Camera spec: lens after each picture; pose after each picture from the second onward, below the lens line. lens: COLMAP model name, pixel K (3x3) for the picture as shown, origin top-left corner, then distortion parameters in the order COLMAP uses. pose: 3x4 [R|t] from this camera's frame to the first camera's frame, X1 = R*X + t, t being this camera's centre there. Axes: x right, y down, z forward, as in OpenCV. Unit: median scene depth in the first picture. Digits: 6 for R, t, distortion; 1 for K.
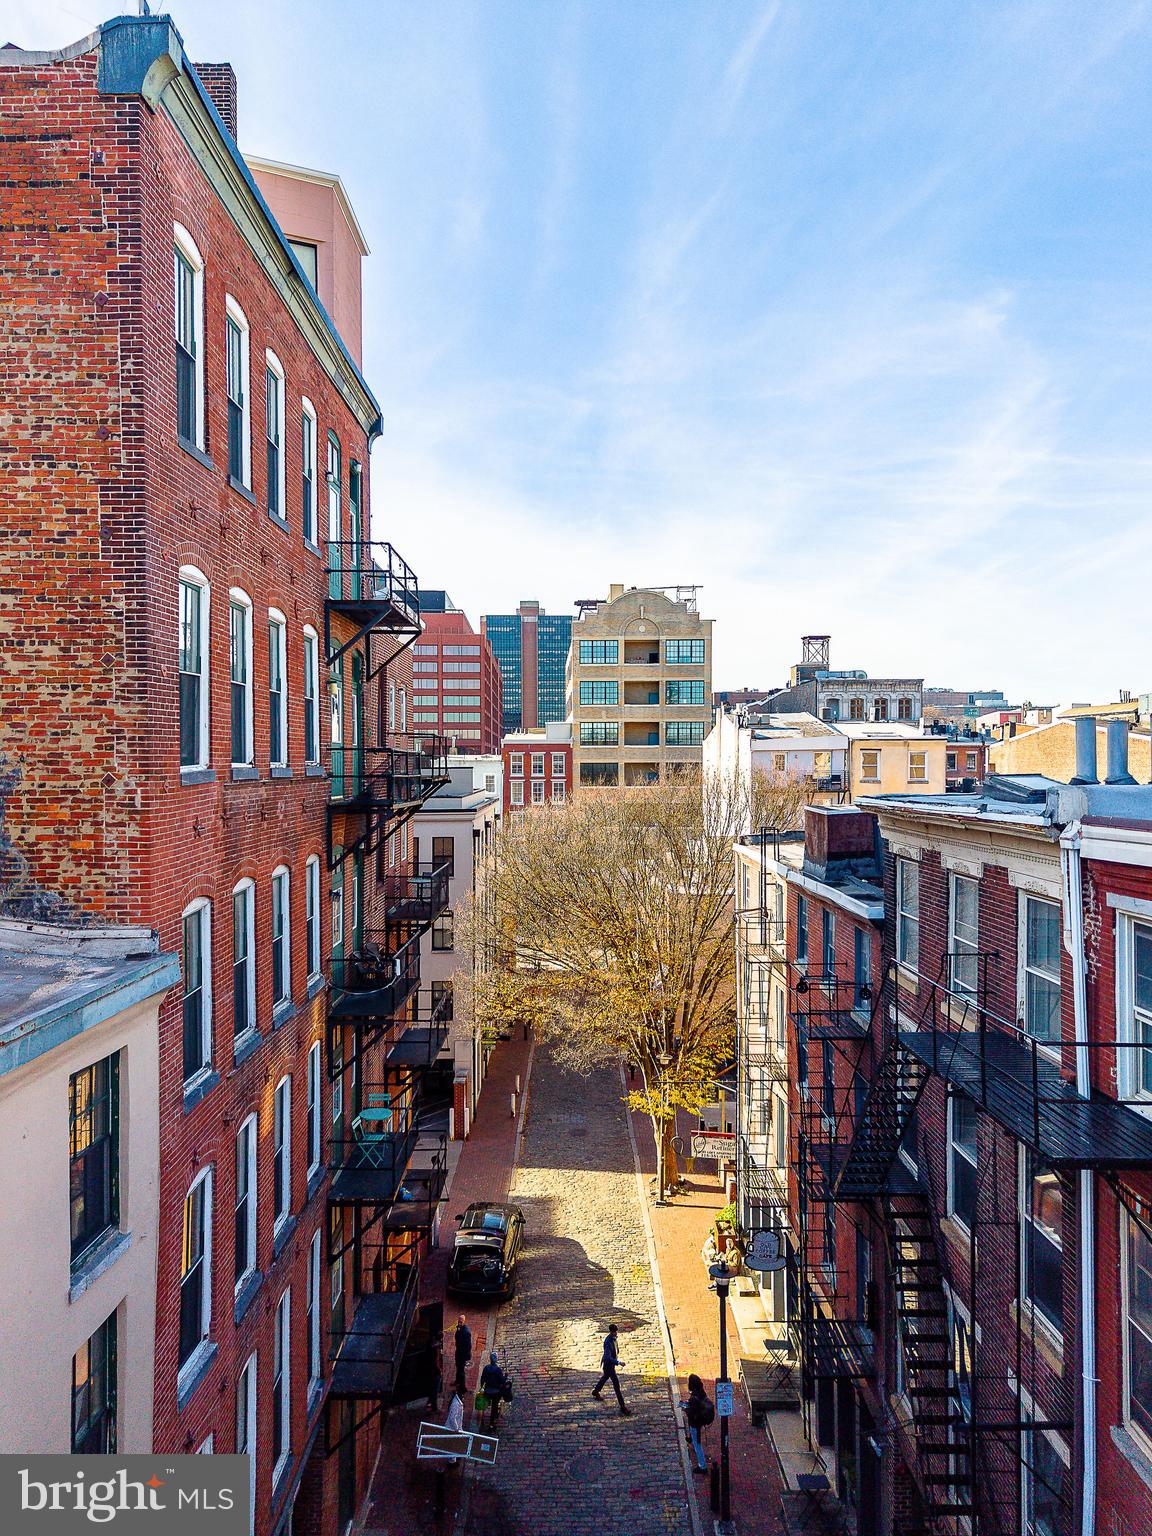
lens RADIAL K [[1026.8, 0, 575.5], [0, 1026.8, 769.6], [0, 0, 1]] dist [0.024695, -0.008846]
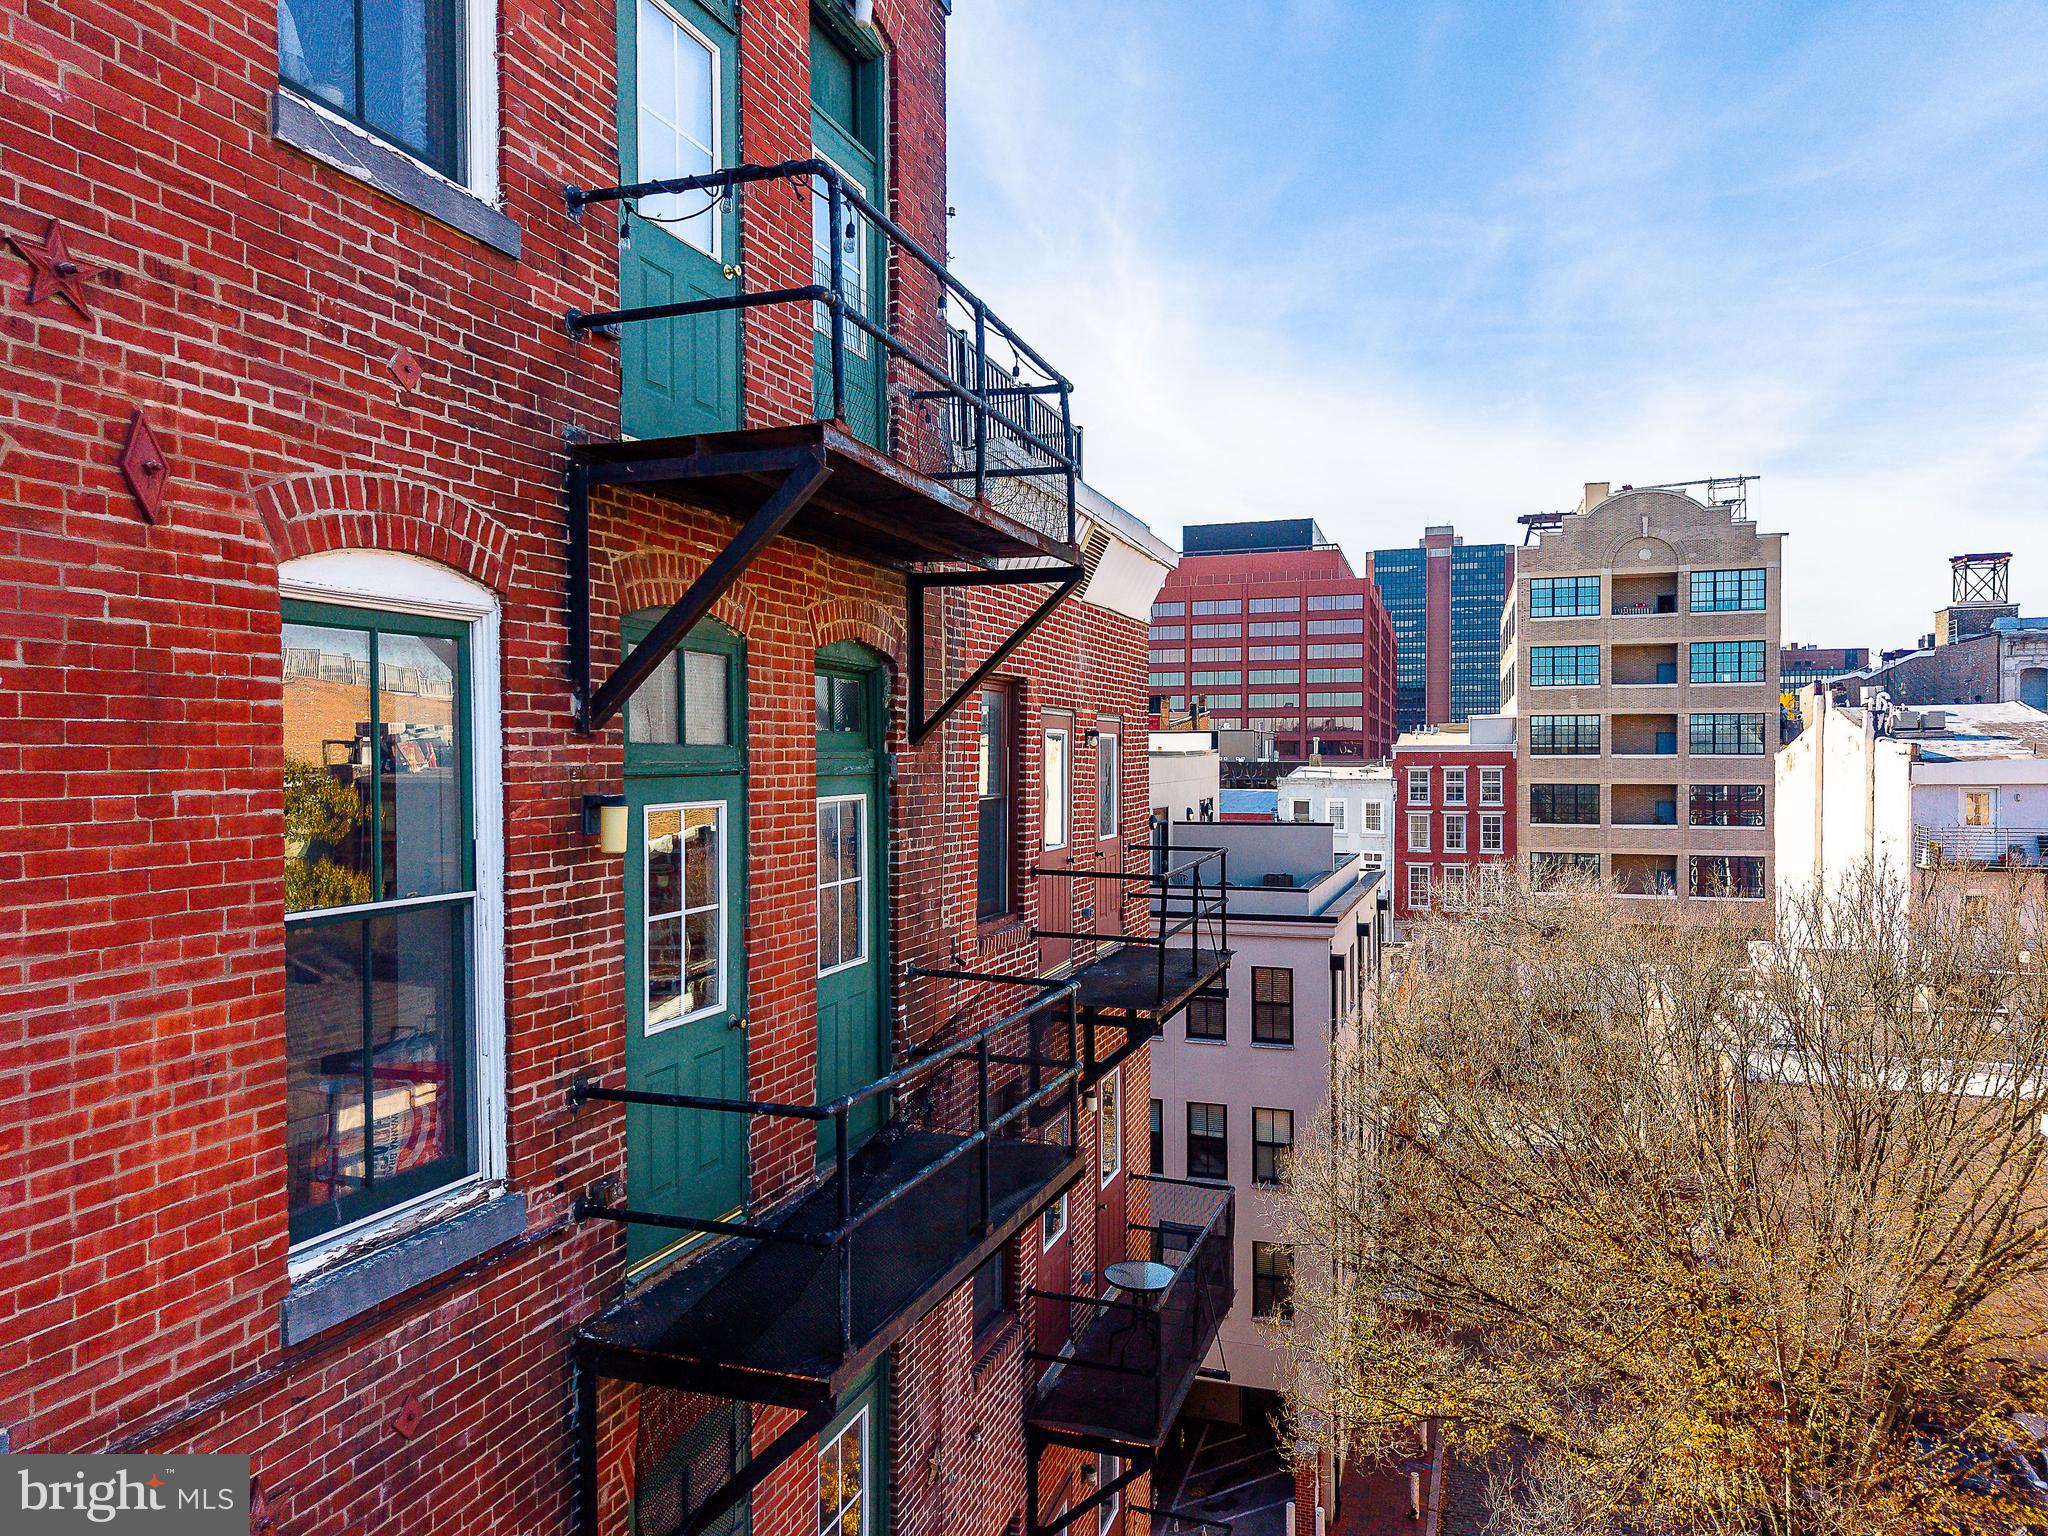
lens RADIAL K [[1346.4, 0, 1019.1], [0, 1346.4, 758.2], [0, 0, 1]] dist [0.108620, -0.135708]
pose [[0.941882, 0.004164, -0.335918, -0.008660], [-0.004936, 0.999987, -0.001445, -0.017784], [0.335908, 0.003019, 0.941890, 0.140206]]
